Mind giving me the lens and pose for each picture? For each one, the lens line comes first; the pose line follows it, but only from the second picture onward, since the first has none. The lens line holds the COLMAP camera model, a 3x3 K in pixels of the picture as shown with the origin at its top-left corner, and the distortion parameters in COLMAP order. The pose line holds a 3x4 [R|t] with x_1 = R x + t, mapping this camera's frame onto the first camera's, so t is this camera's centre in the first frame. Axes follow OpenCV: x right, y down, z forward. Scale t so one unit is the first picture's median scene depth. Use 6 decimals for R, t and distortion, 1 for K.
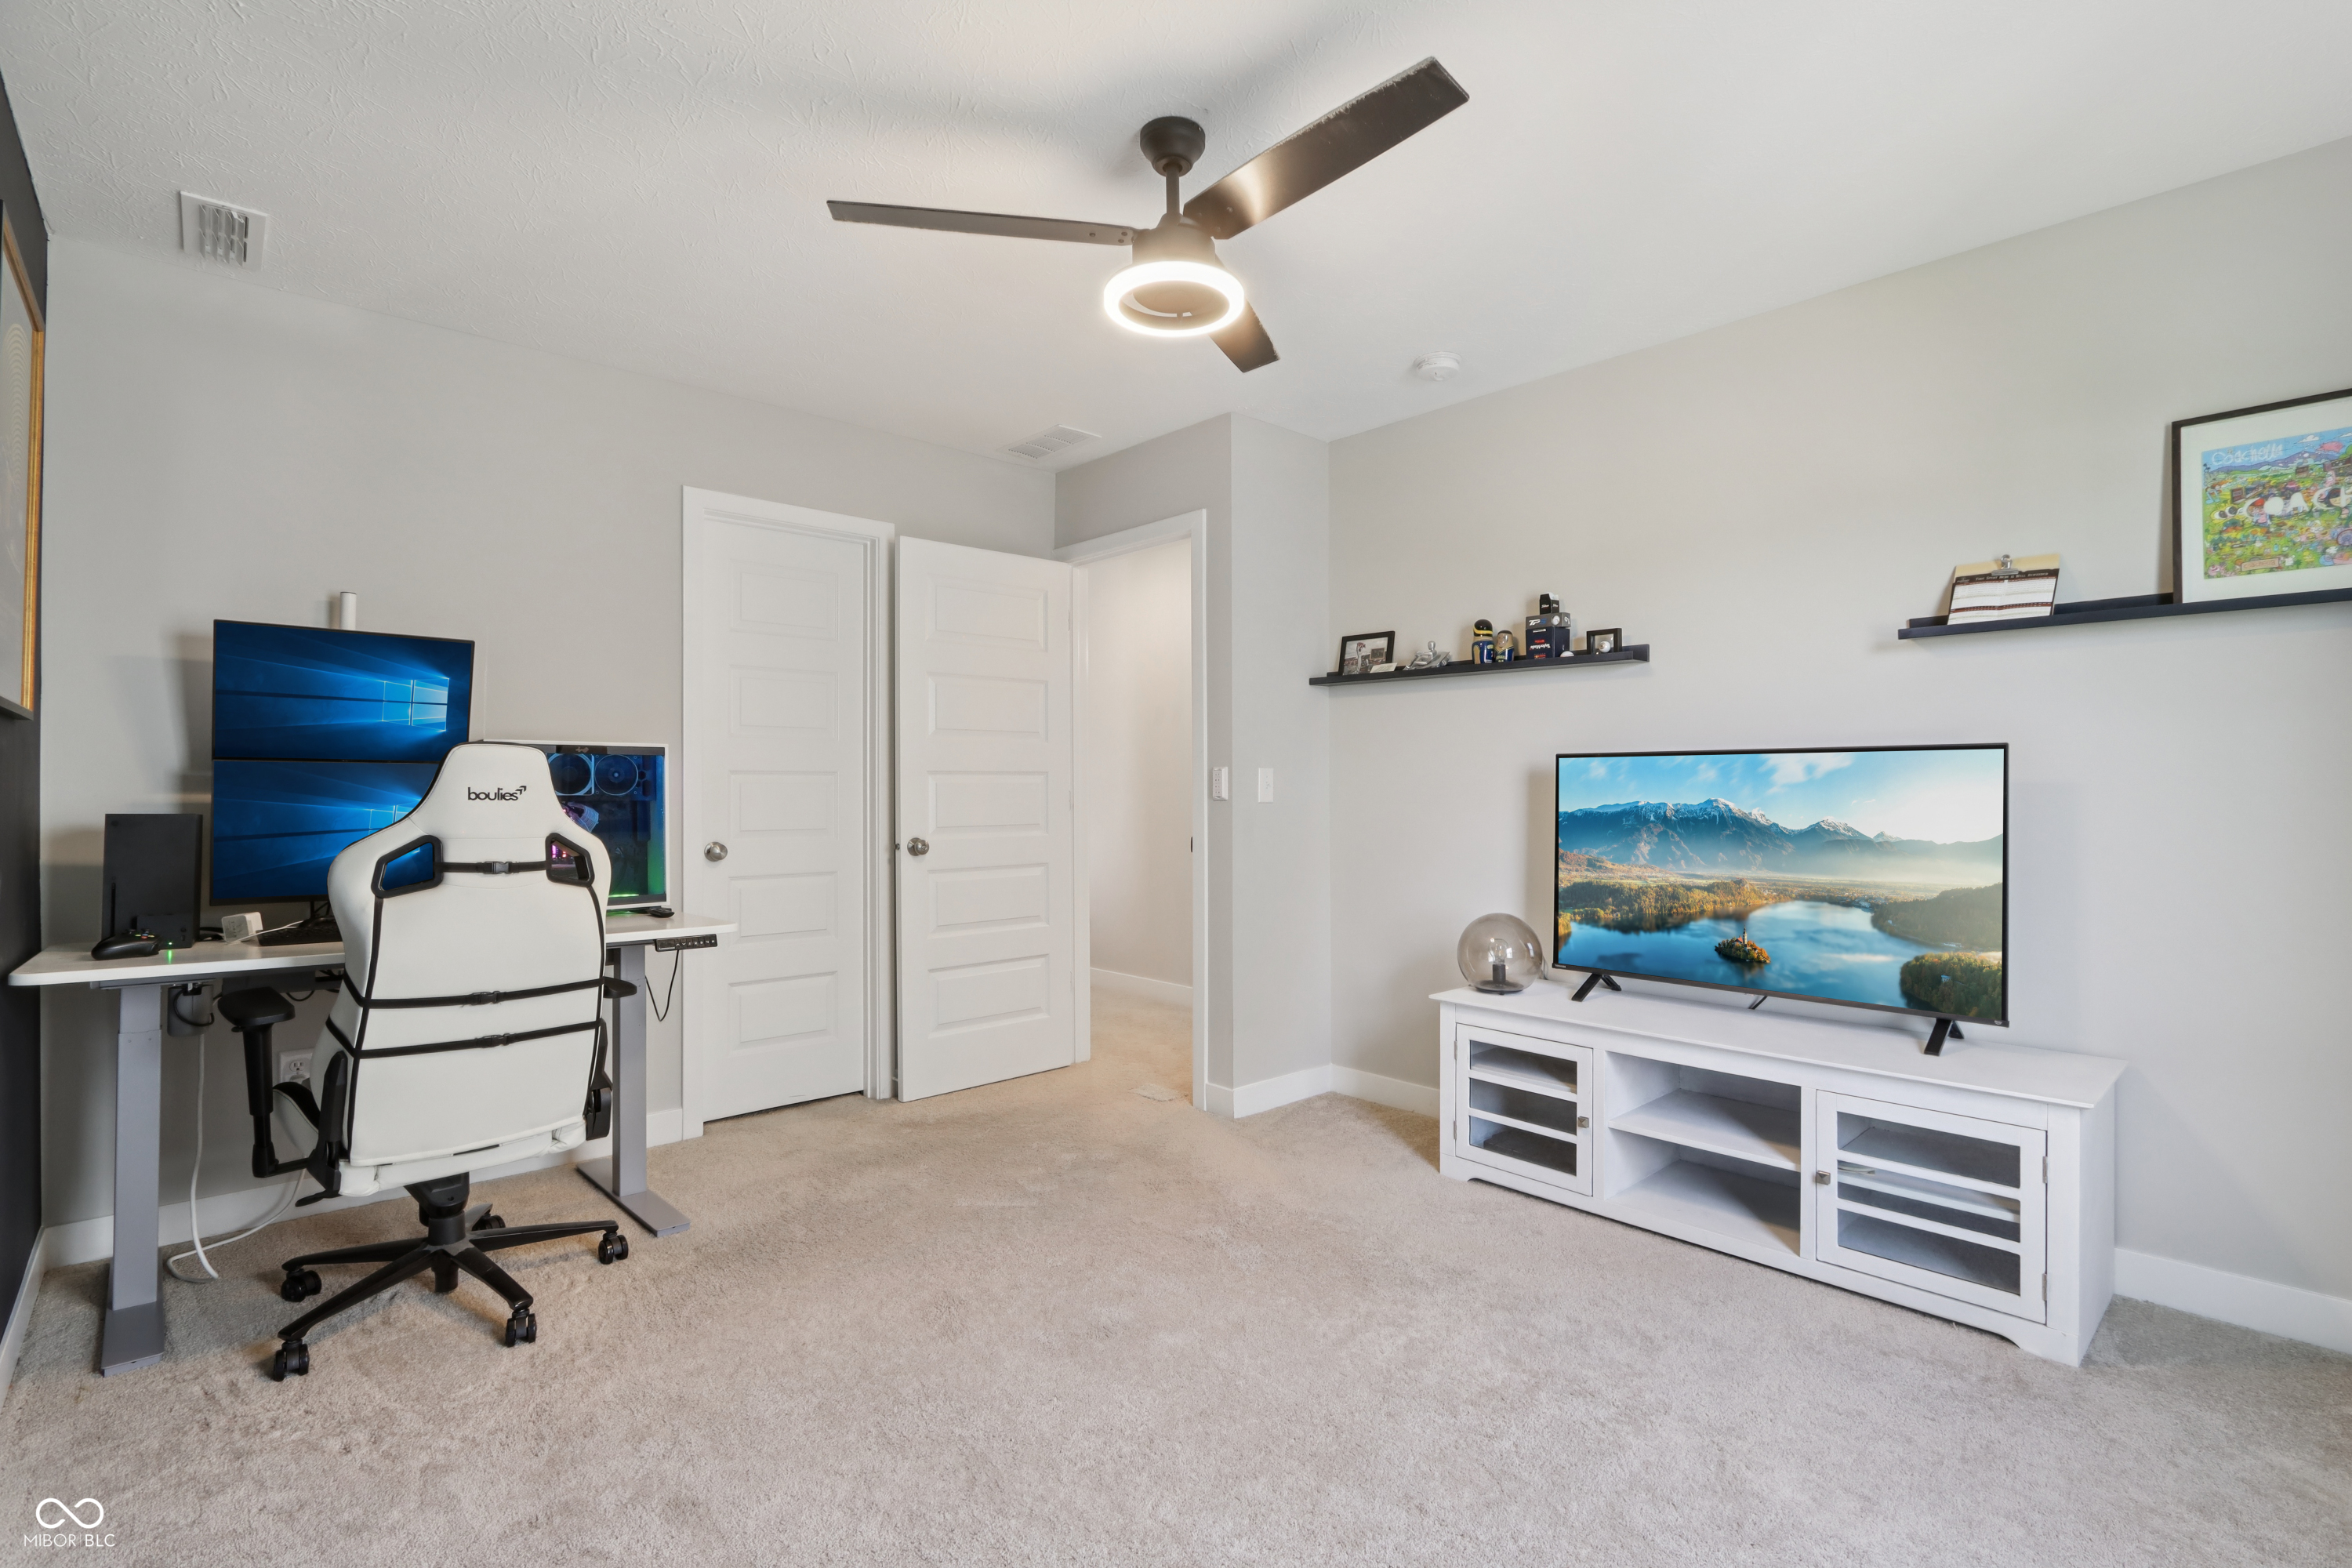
lens RADIAL K [[1078.7, 0, 1173.1], [0, 1078.7, 786.0], [0, 0, 1]] dist [0.001891, 0.000080]
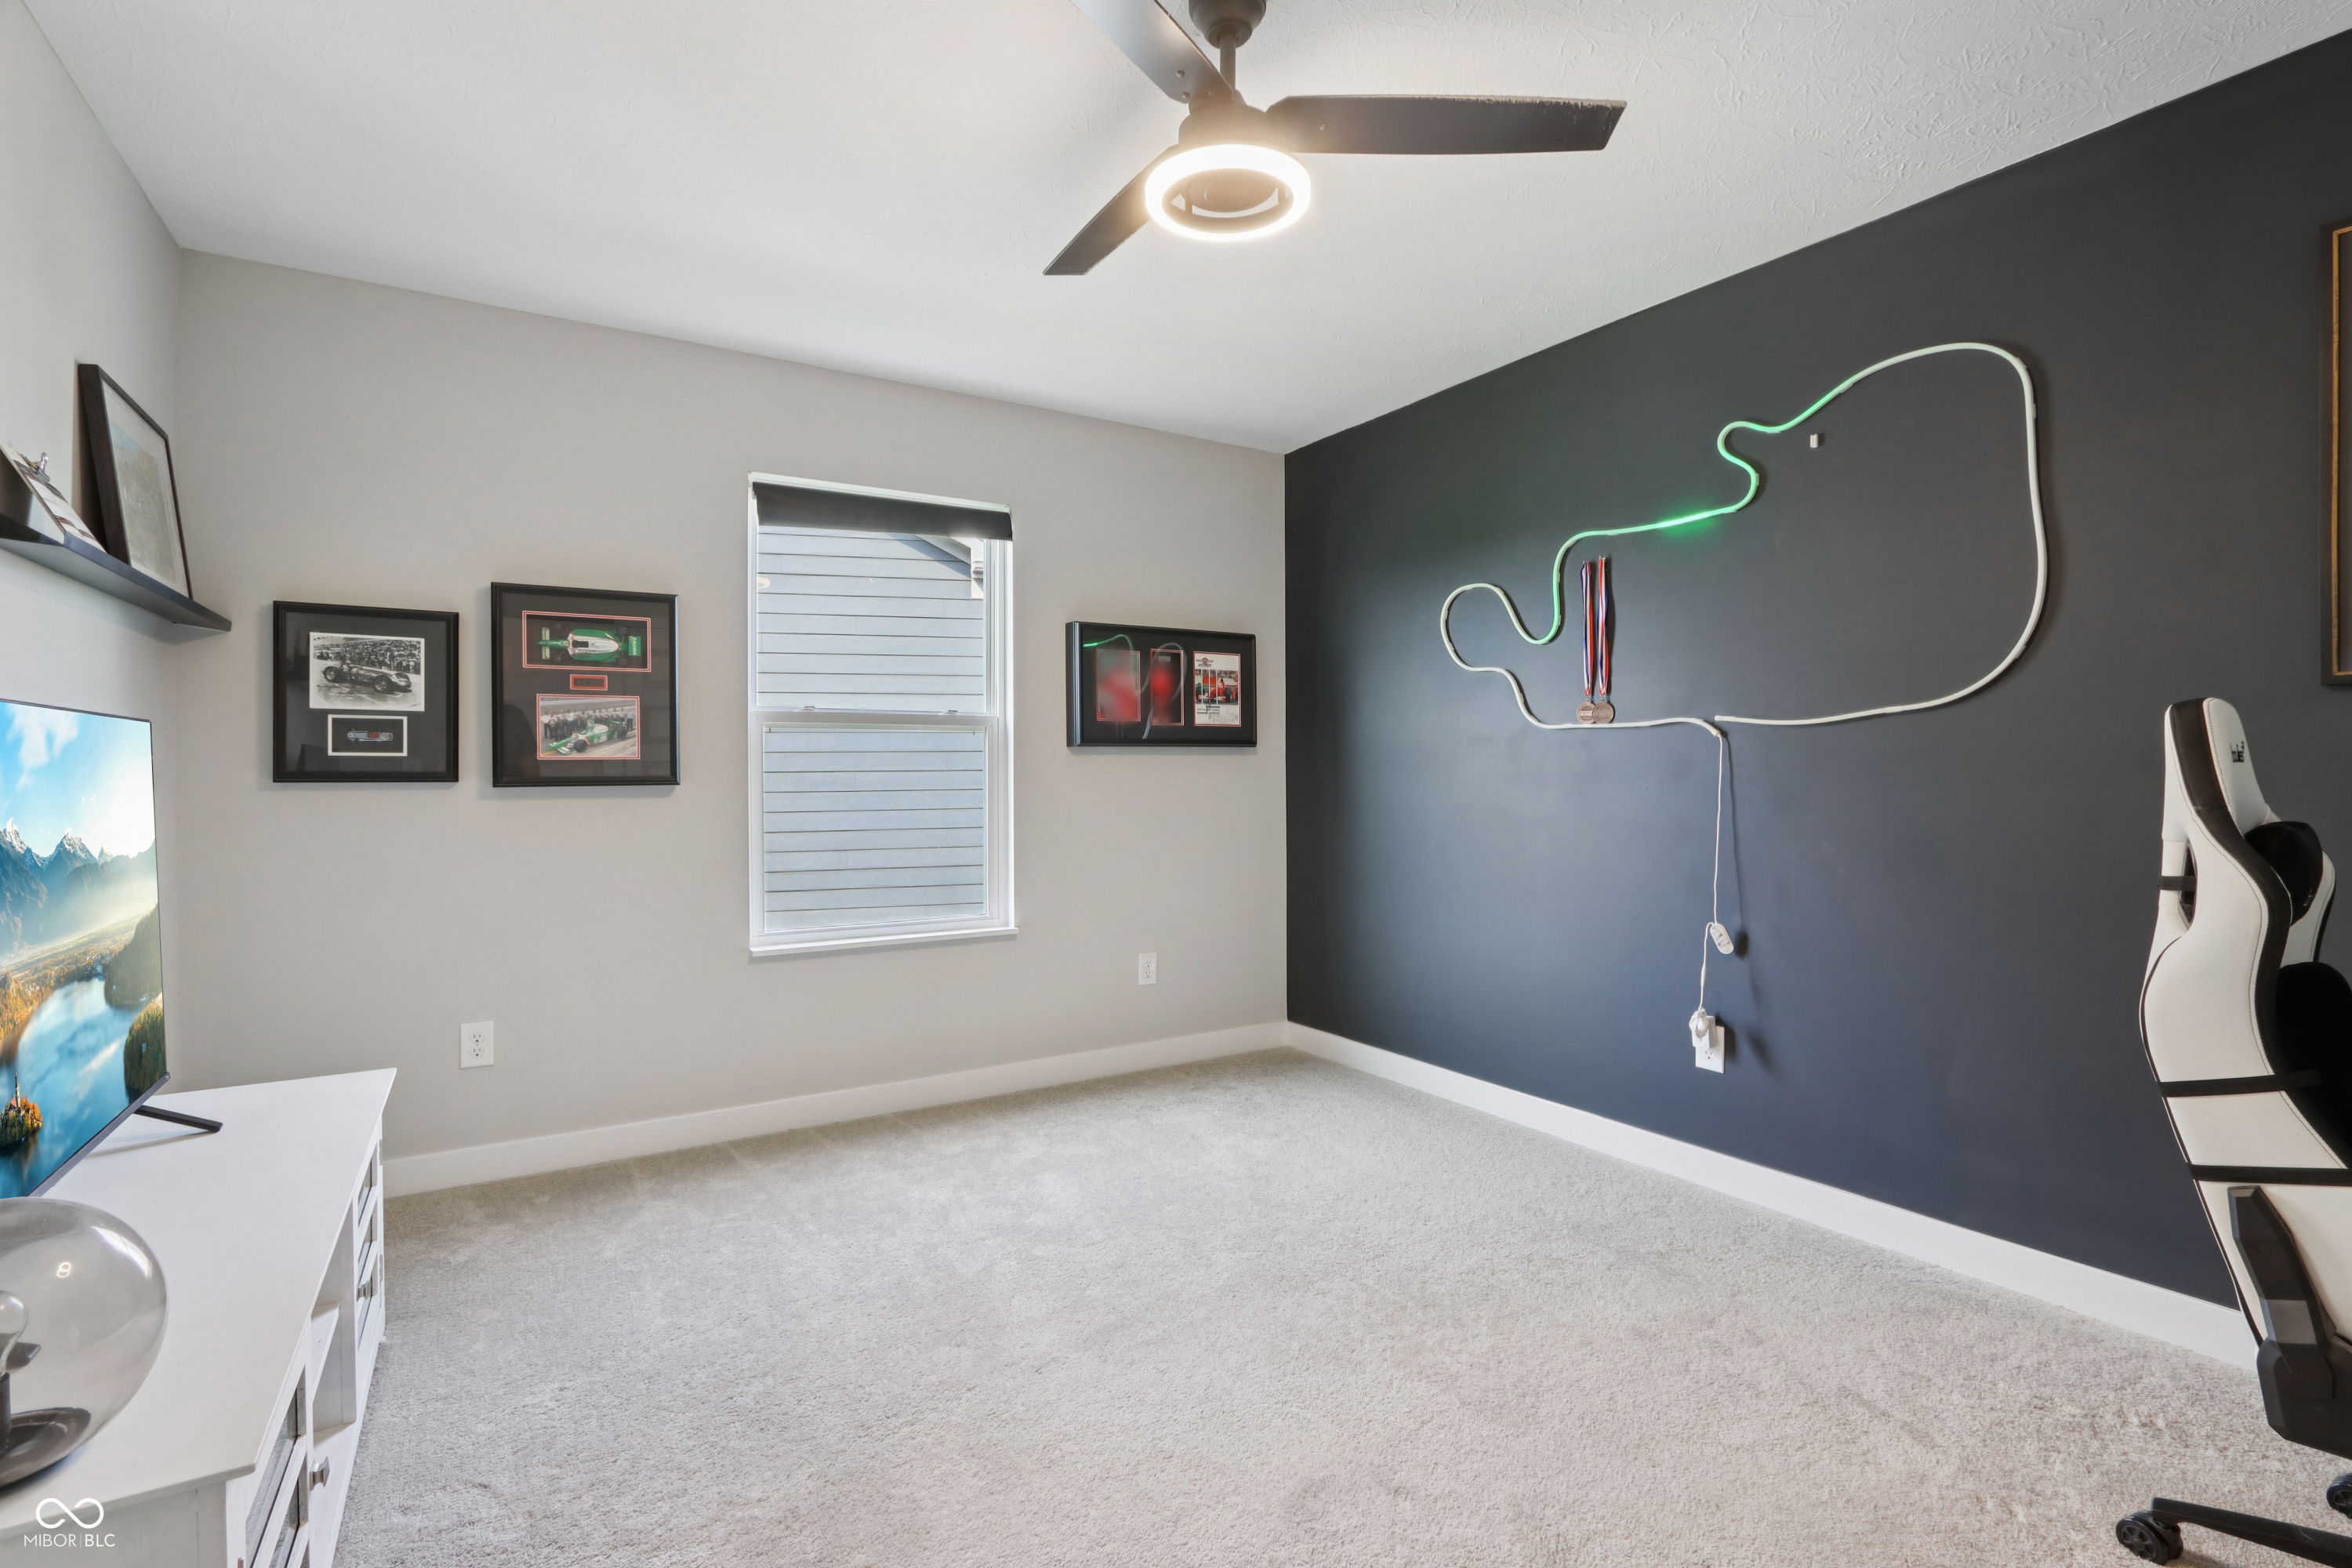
lens RADIAL K [[1078.7, 0, 1175.6], [0, 1078.7, 783.8], [0, 0, 1]] dist [0.001891, 0.000080]
pose [[-0.996393, -0.009240, 0.084360, -0.015171], [-0.009562, 0.999948, -0.003412, 0.001443], [-0.084324, -0.004206, -0.996430, 1.558831]]
